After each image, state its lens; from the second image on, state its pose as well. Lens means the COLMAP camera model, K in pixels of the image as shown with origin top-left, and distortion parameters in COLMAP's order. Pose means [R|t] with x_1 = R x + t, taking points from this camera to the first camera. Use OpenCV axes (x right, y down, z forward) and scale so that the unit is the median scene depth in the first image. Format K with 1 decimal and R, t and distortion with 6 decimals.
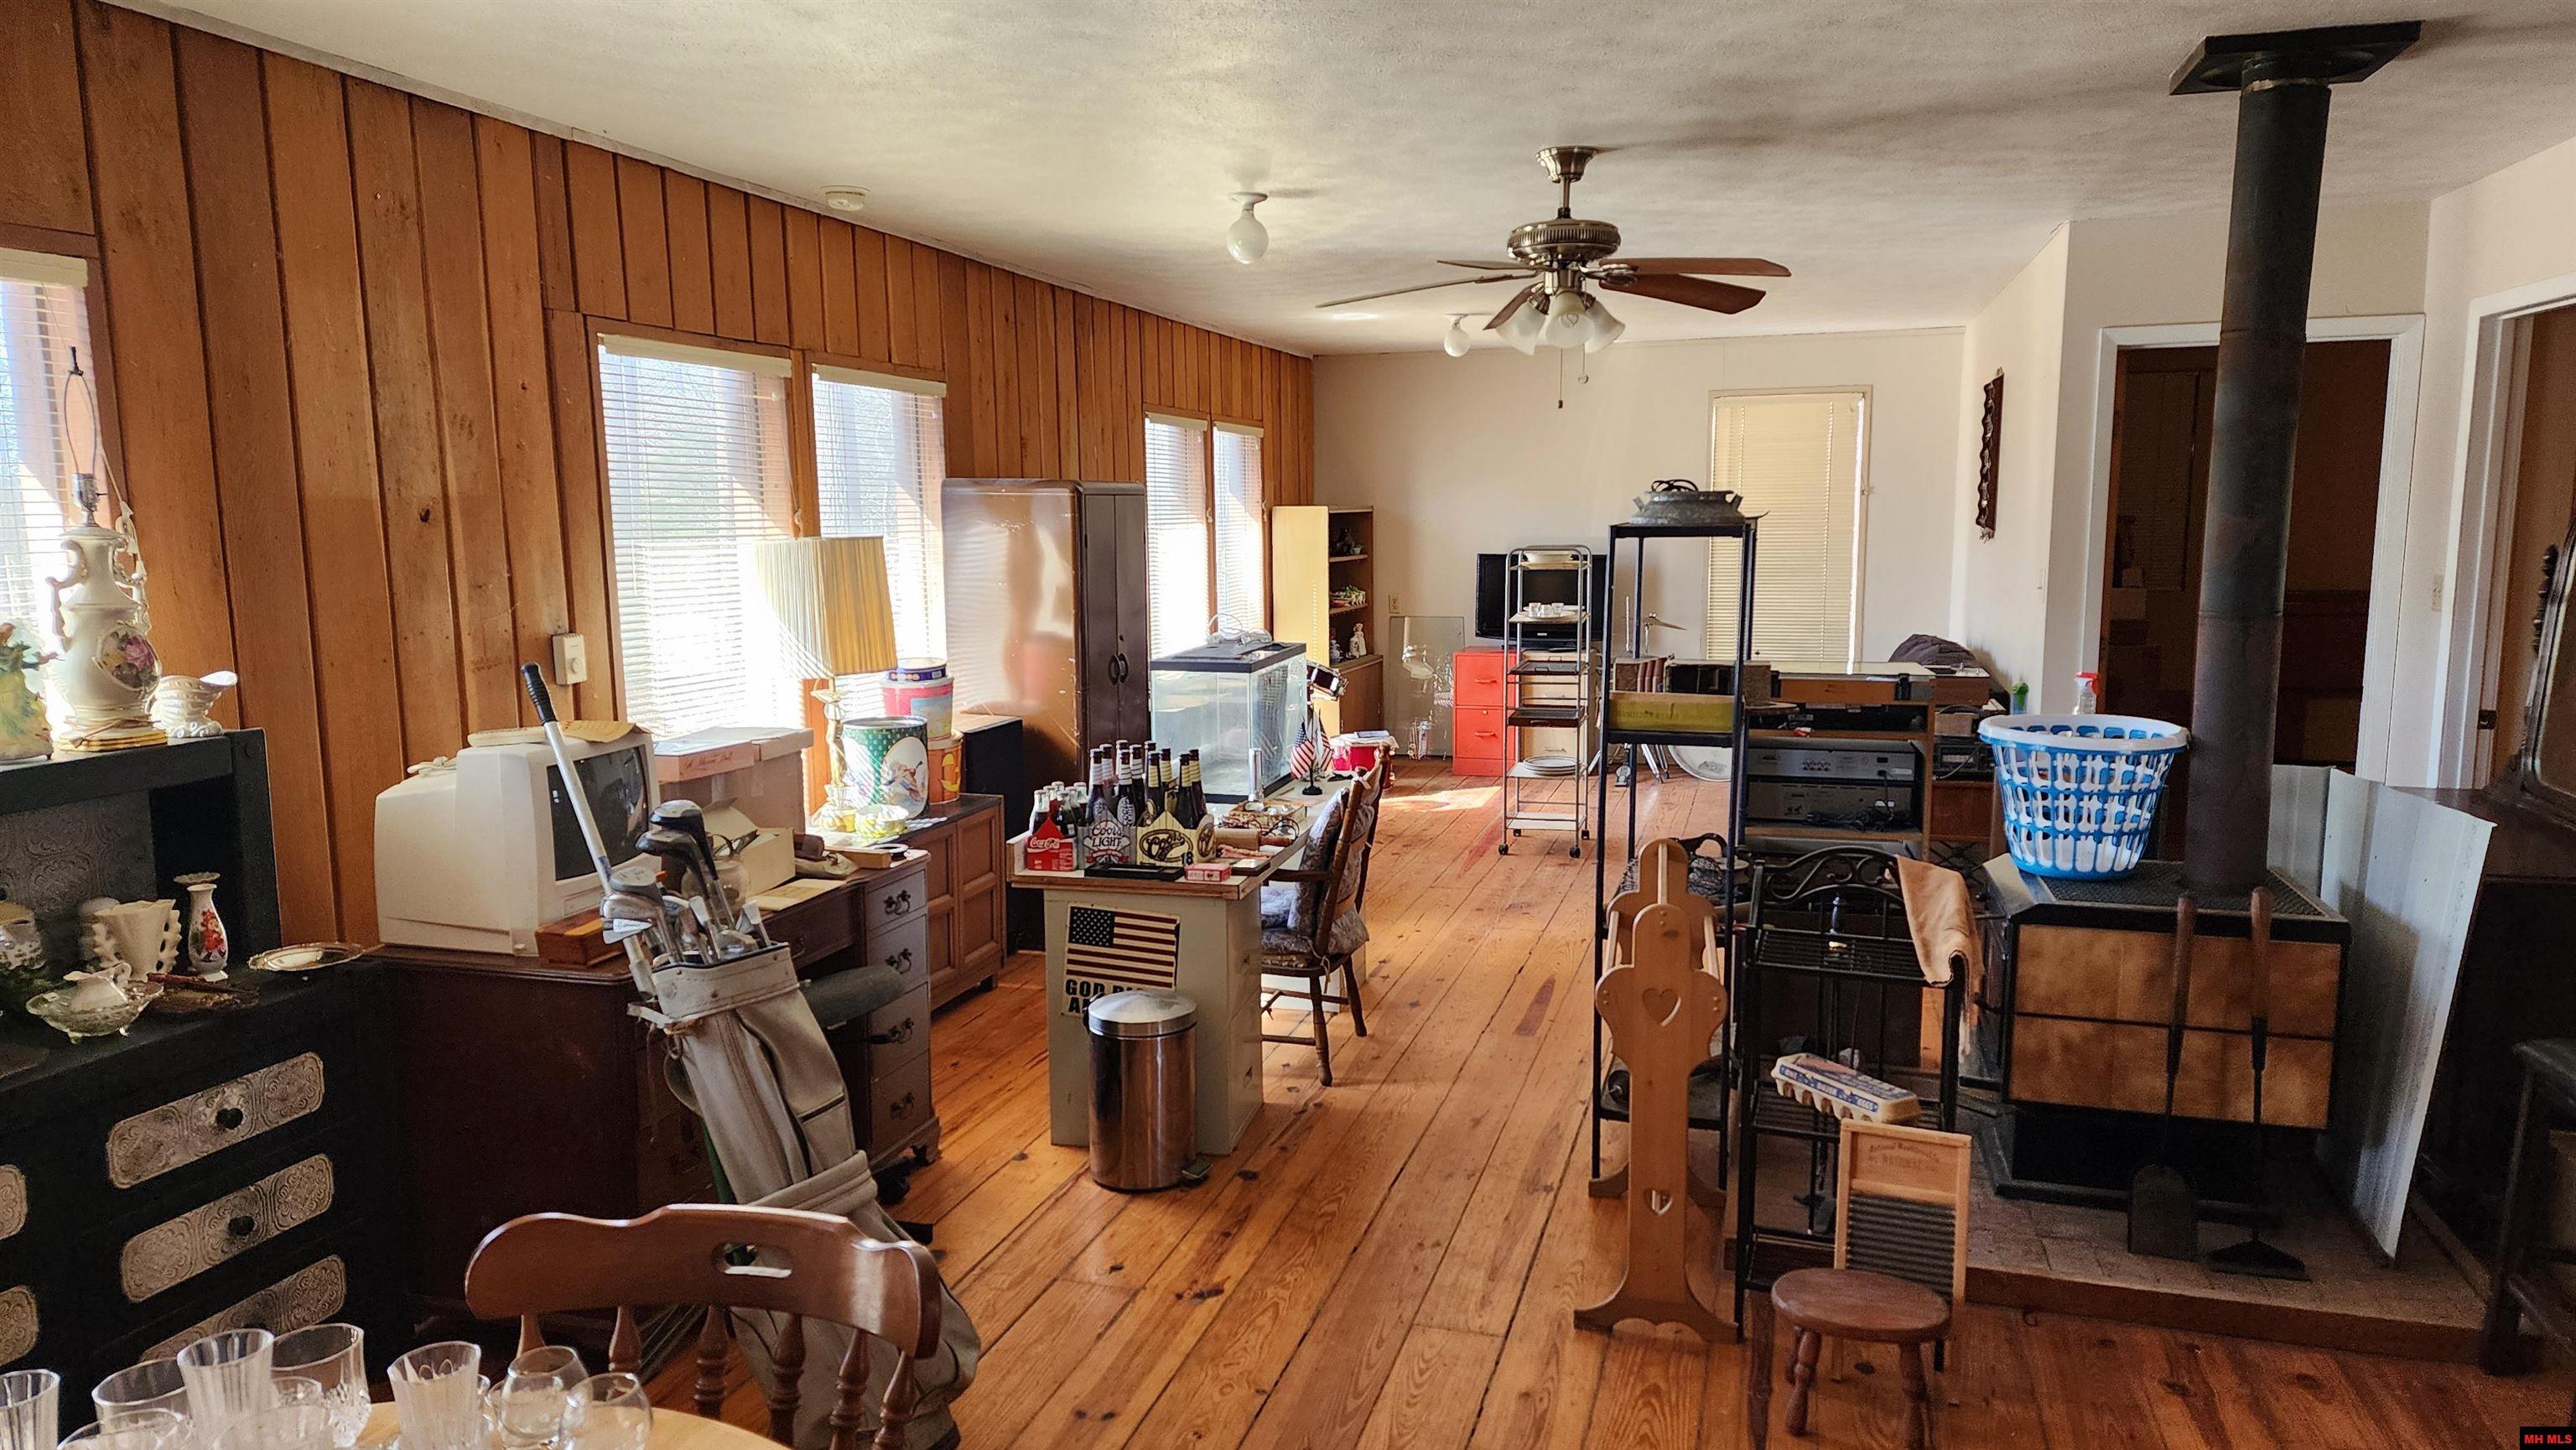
lens RADIAL K [[1728.2, 0, 1288.0], [0, 1728.2, 725.0], [0, 0, 1]] dist [0.093198, -0.073714]
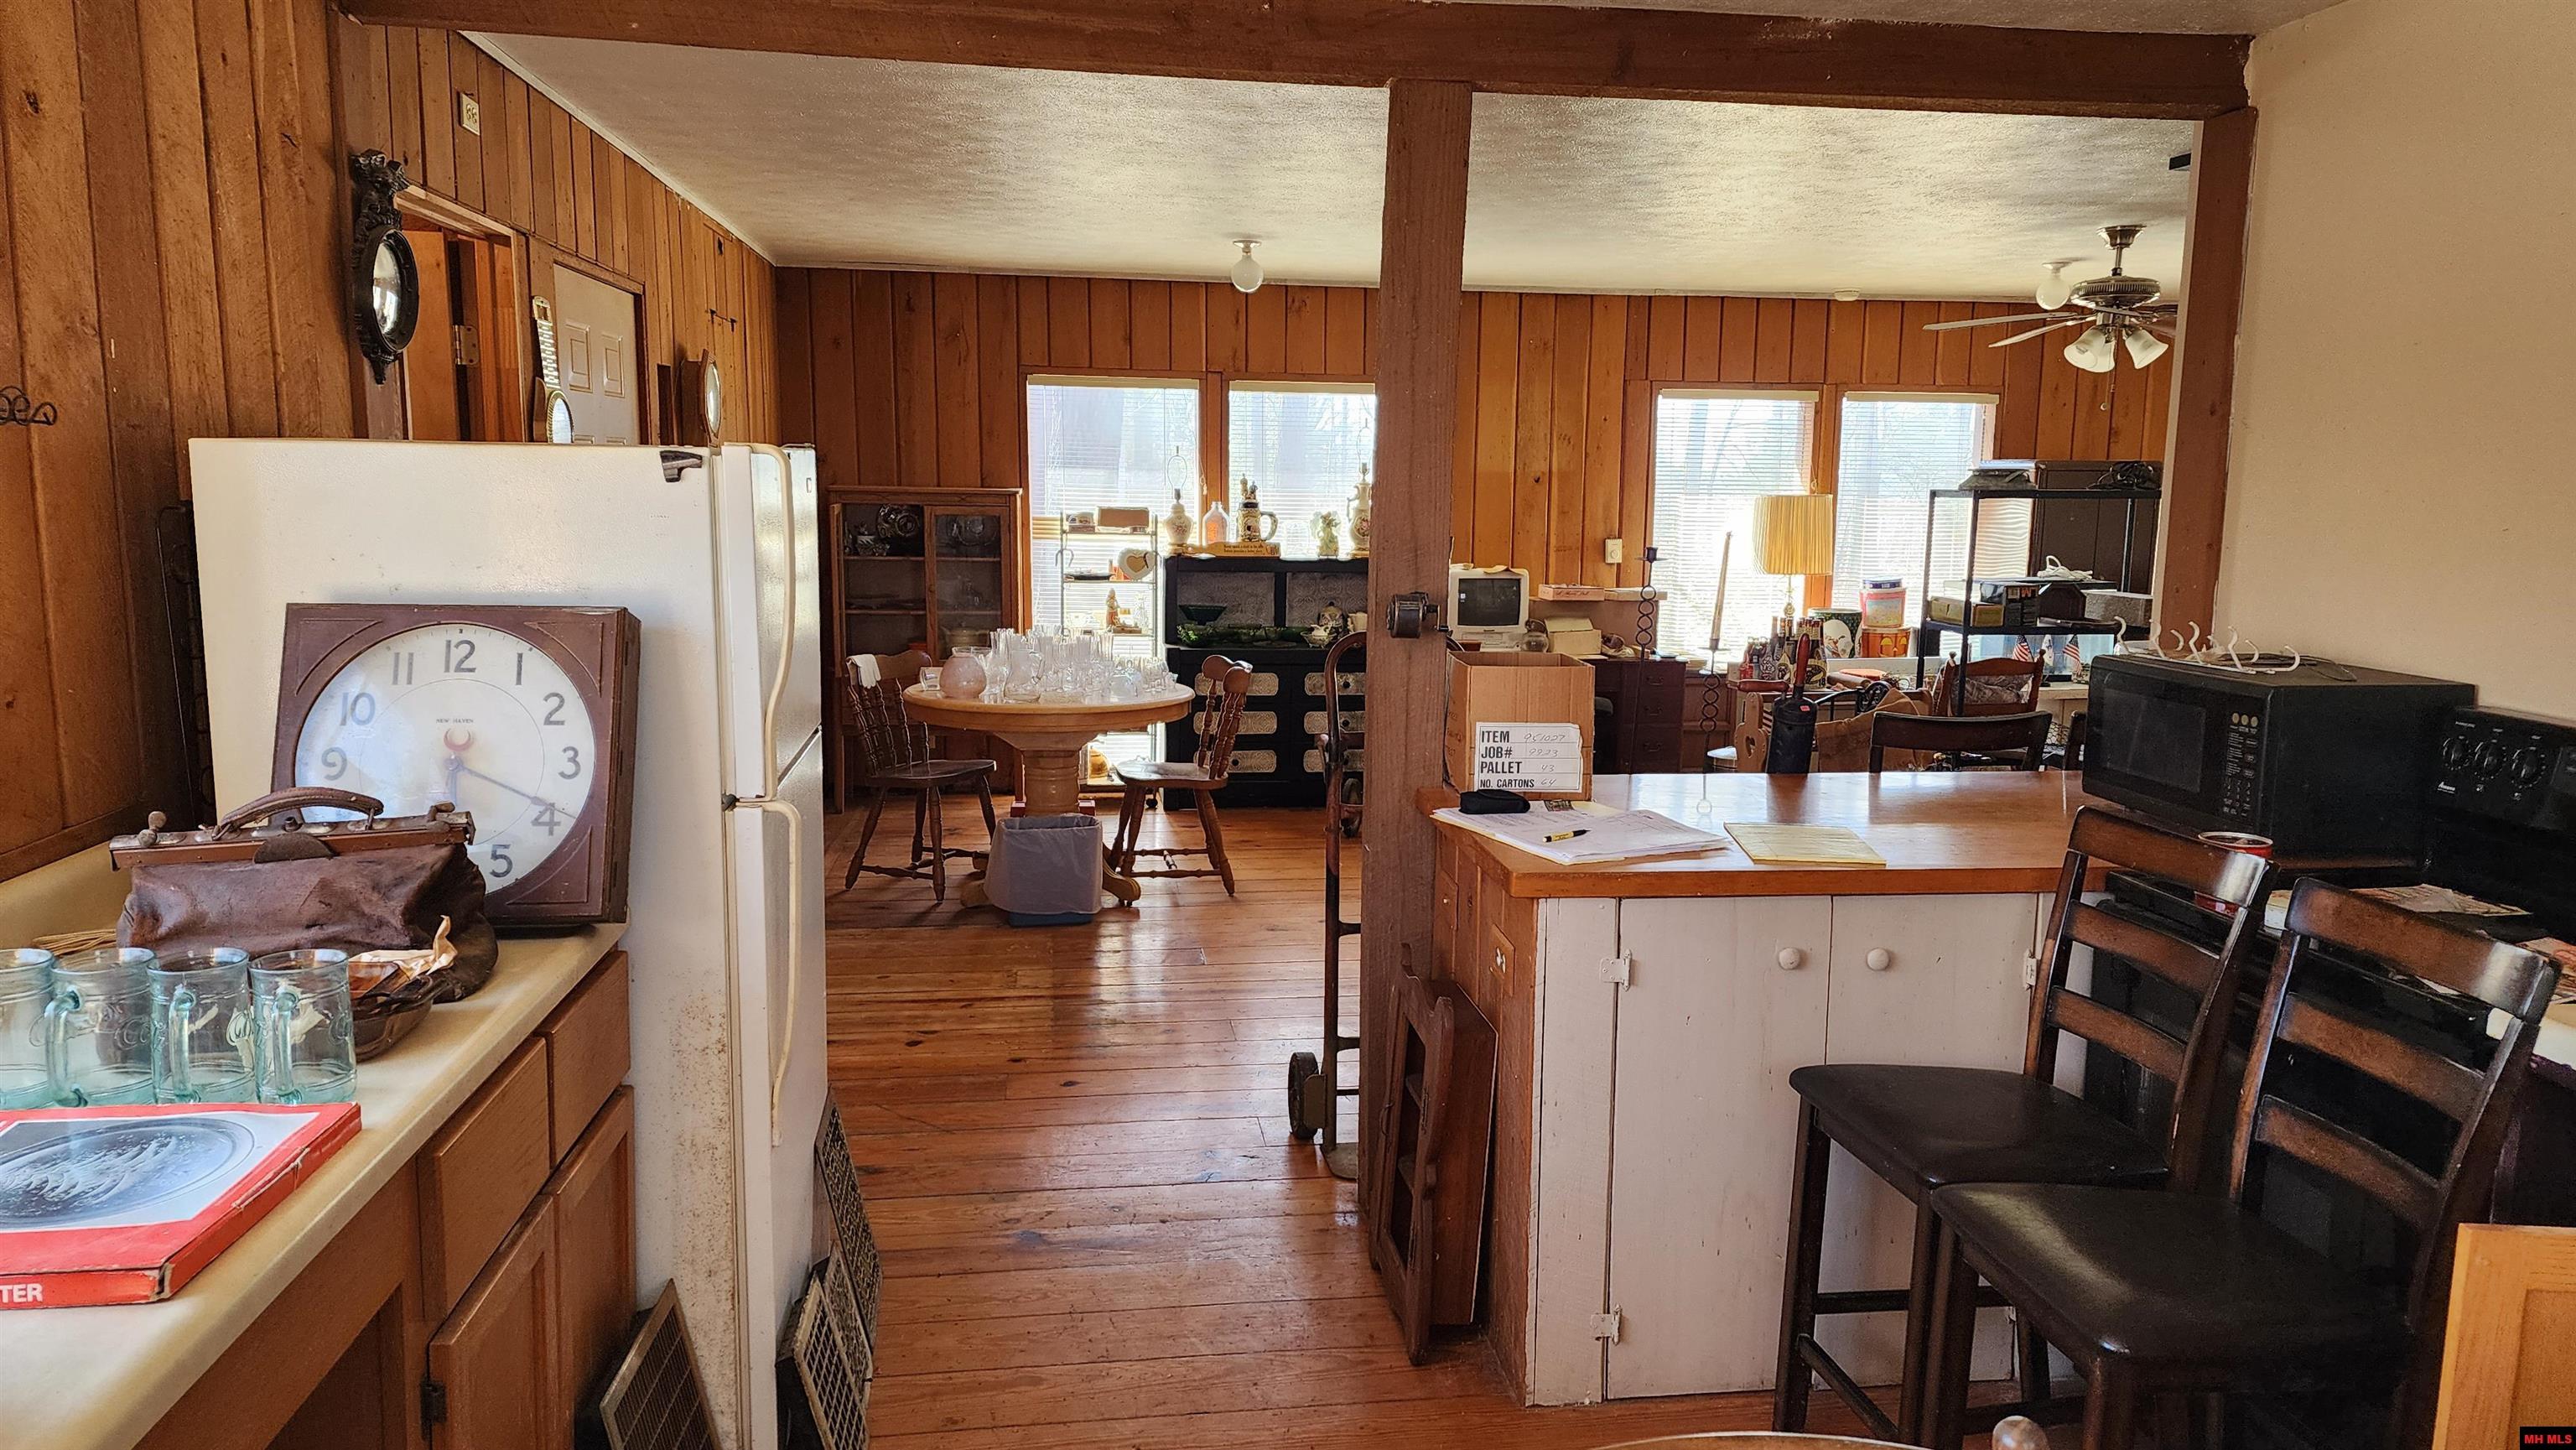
lens RADIAL K [[1728.2, 0, 1288.0], [0, 1728.2, 725.0], [0, 0, 1]] dist [0.093198, -0.073714]
pose [[0.406379, 0.140125, -0.902896, 1.231636], [-0.130505, 0.986940, 0.094430, 0.020406], [0.904337, 0.079458, 0.419359, -0.172913]]
